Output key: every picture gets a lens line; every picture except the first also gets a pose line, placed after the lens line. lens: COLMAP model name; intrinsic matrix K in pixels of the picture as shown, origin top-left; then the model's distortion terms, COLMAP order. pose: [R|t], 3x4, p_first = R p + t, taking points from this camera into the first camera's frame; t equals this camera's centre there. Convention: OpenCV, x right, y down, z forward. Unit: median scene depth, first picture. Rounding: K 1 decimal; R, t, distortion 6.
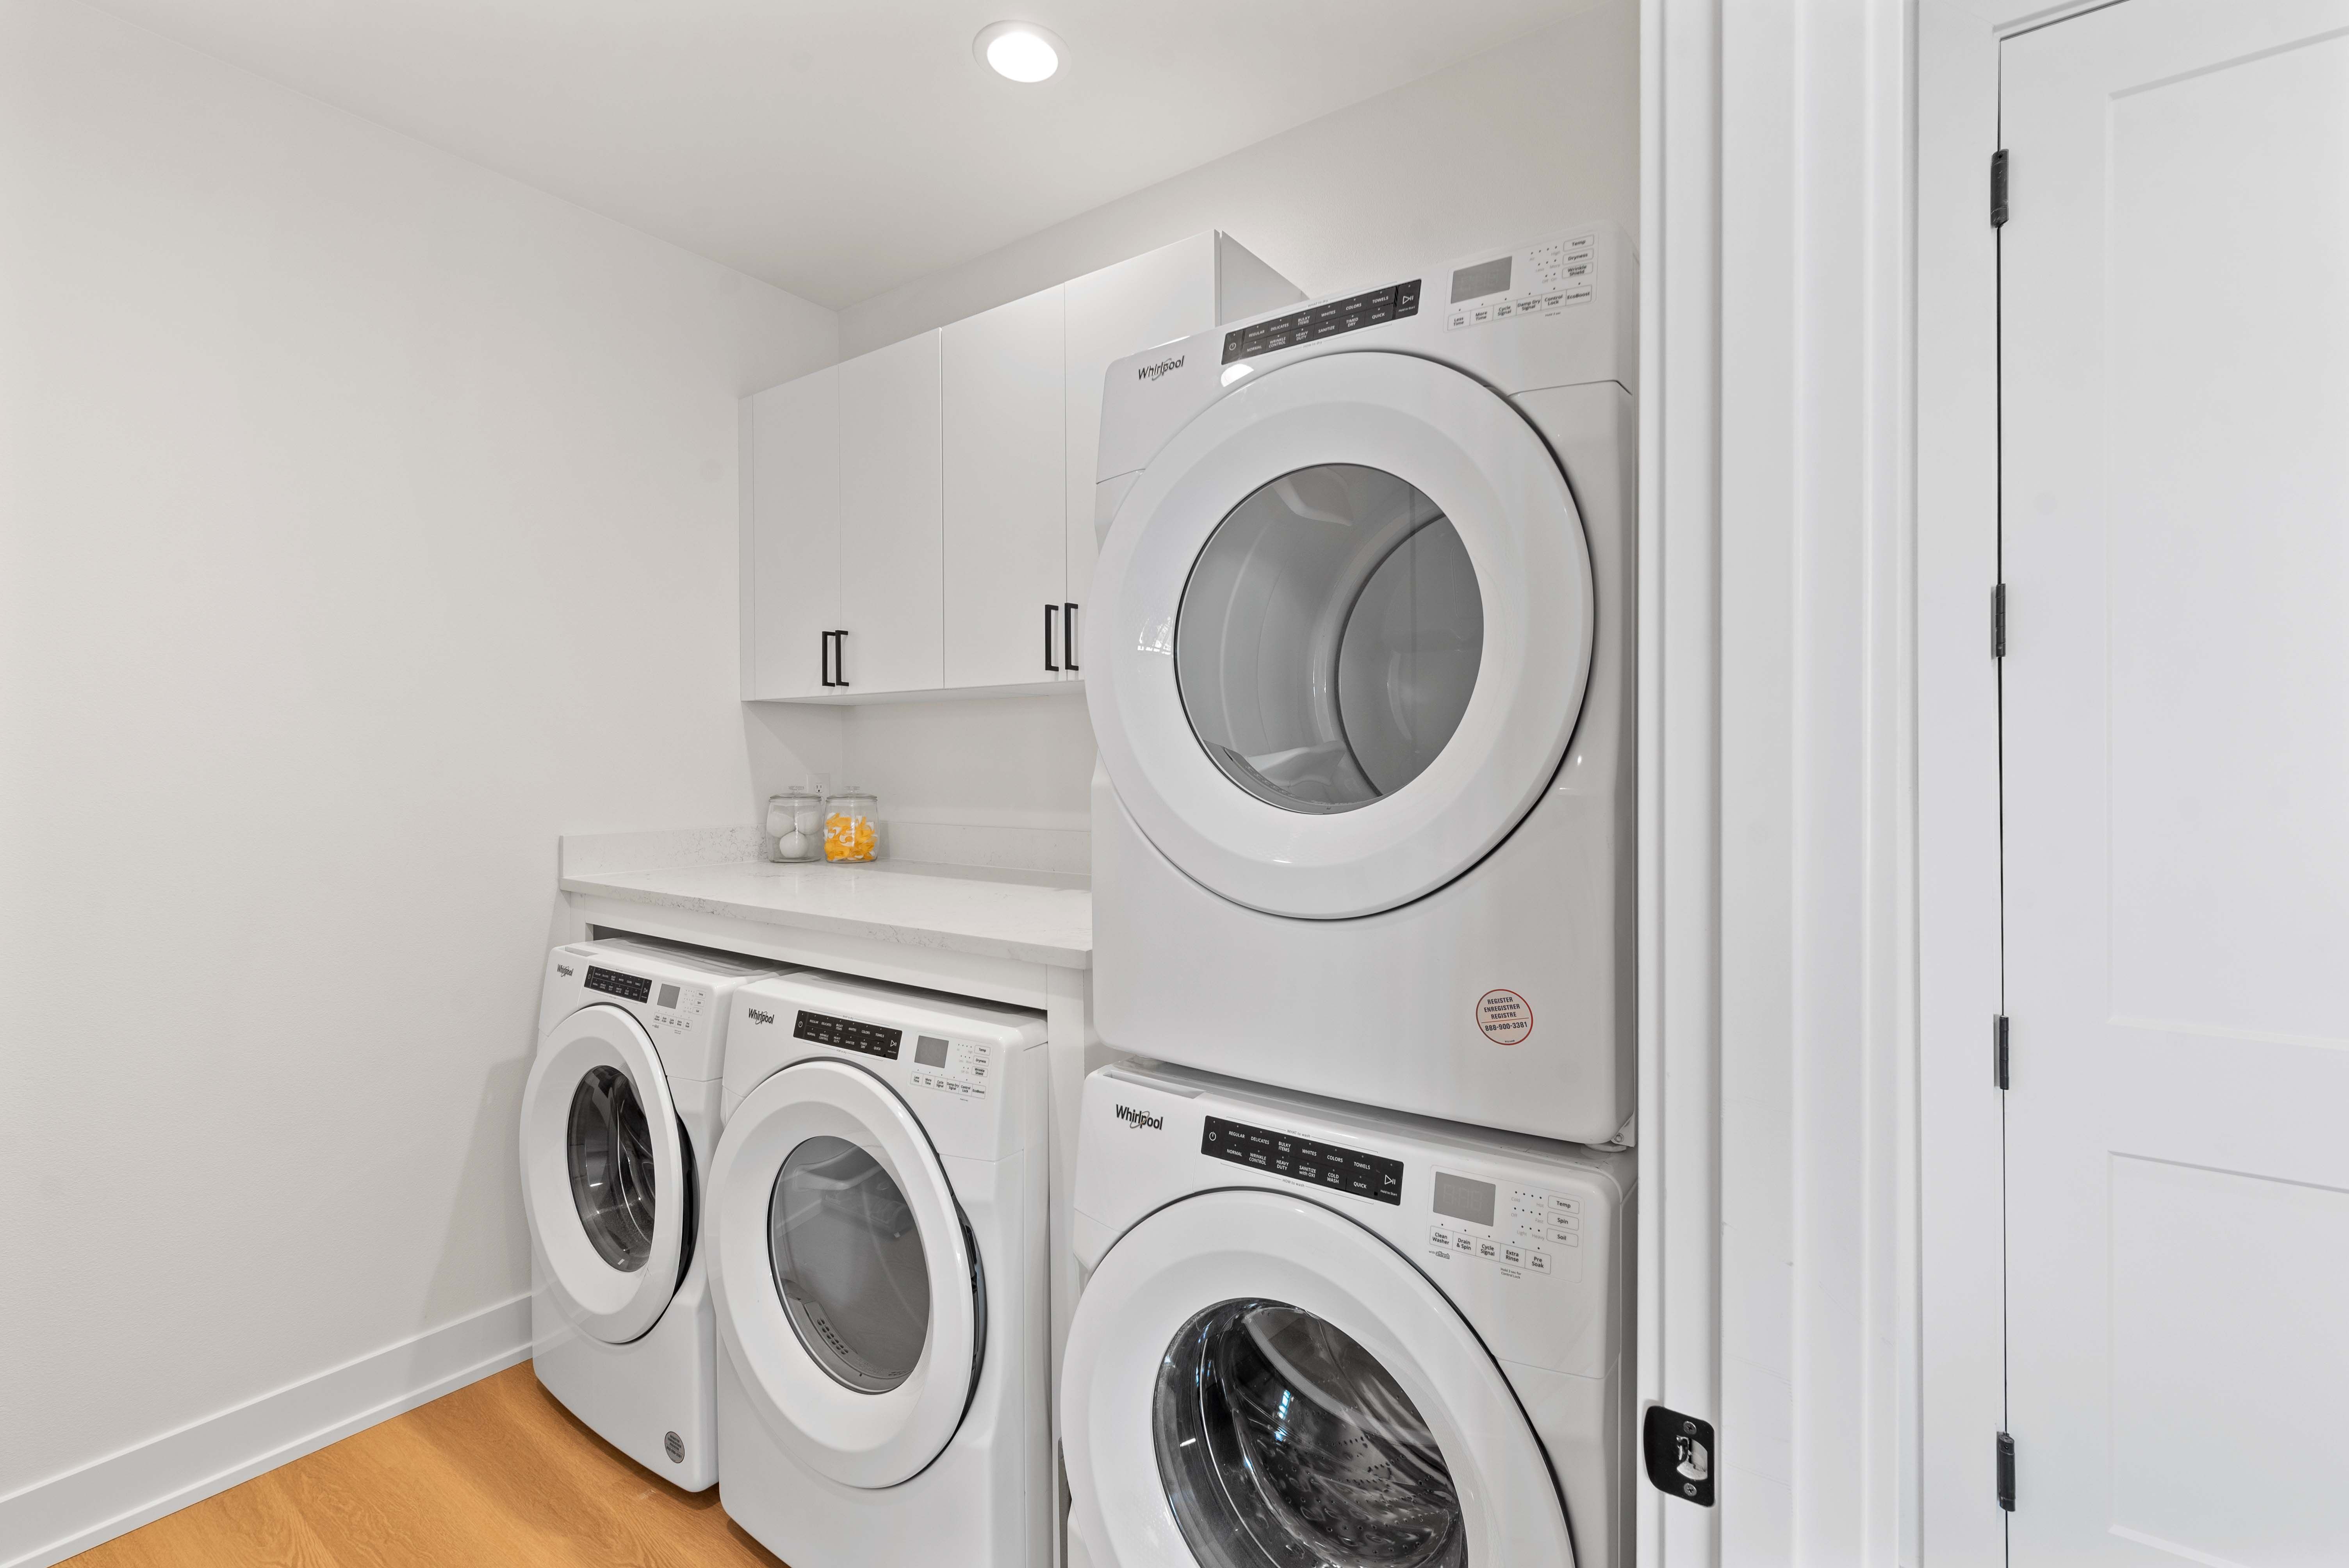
lens RADIAL K [[1025.5, 0, 1175.2], [0, 1025.5, 773.3], [0, 0, 1]] dist [0.003493, -0.000427]
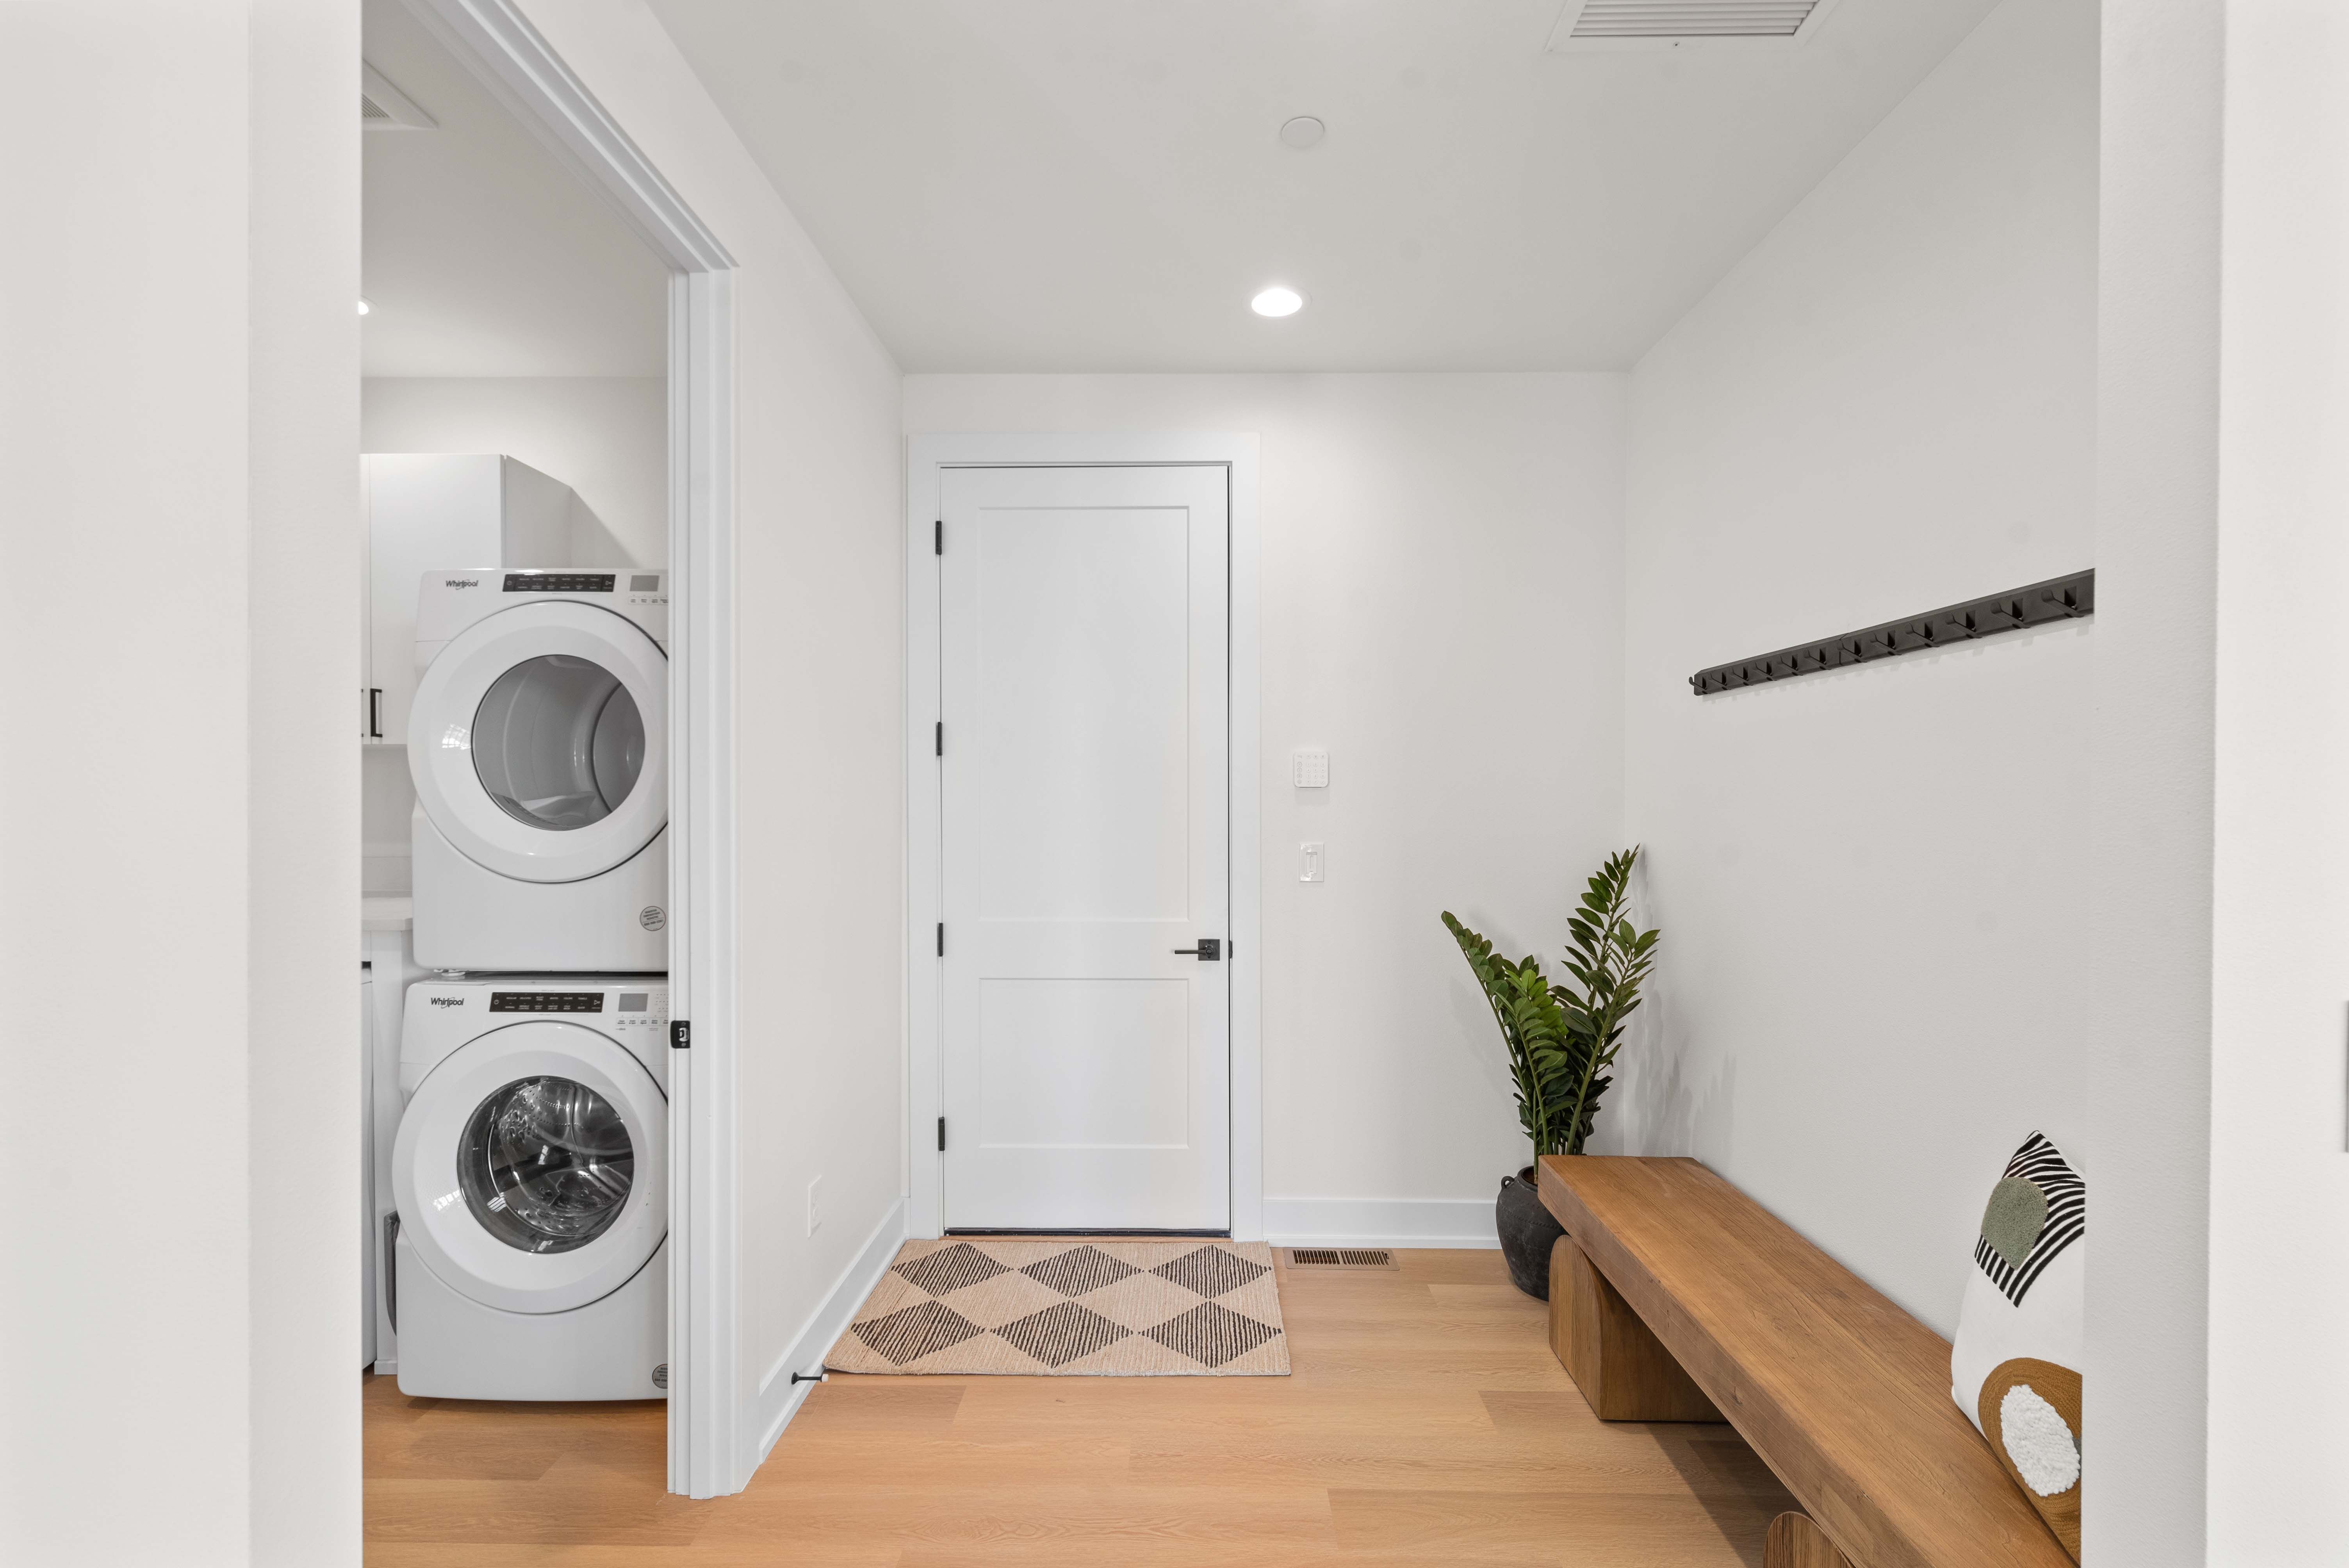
lens RADIAL K [[1025.5, 0, 1183.5], [0, 1025.5, 803.9], [0, 0, 1]] dist [0.003493, -0.000427]
pose [[0.815087, -0.000631, 0.579338, -0.029559], [0.006330, 0.999949, -0.007816, 0.010582], [-0.579303, 0.010039, 0.815050, -1.341849]]
